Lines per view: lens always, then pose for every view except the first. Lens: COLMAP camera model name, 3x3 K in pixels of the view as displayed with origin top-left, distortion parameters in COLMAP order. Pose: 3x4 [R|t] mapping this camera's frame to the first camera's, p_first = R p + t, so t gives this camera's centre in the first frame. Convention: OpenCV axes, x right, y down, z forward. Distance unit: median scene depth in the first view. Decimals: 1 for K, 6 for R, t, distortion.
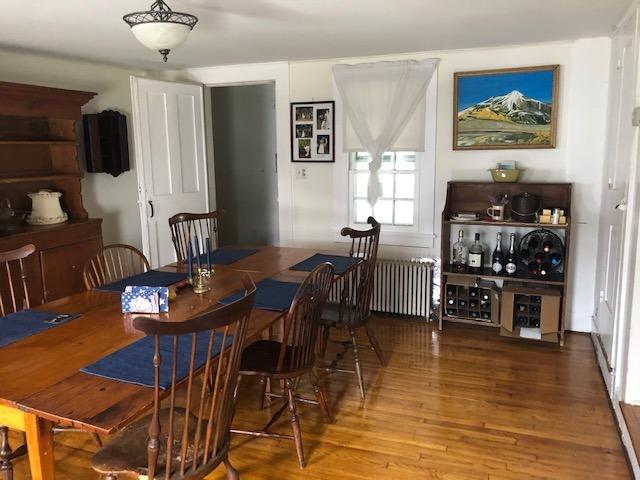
lens RADIAL K [[528.3, 0, 320.8], [0, 528.3, 241.6], [0, 0, 1]] dist [0.010039, 0.002476]
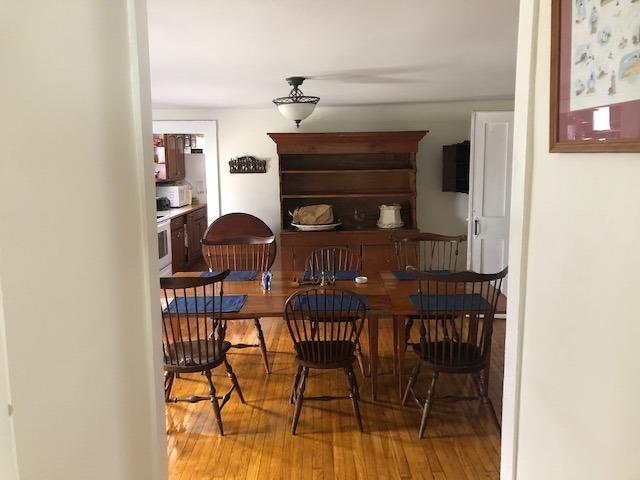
lens RADIAL K [[528.3, 0, 320.2], [0, 528.3, 237.7], [0, 0, 1]] dist [0.010039, 0.002476]
pose [[0.344440, 0.145052, -0.927535, 0.800433], [-0.150094, 0.983792, 0.098112, -0.132075], [0.926732, 0.105424, 0.360629, 0.385273]]
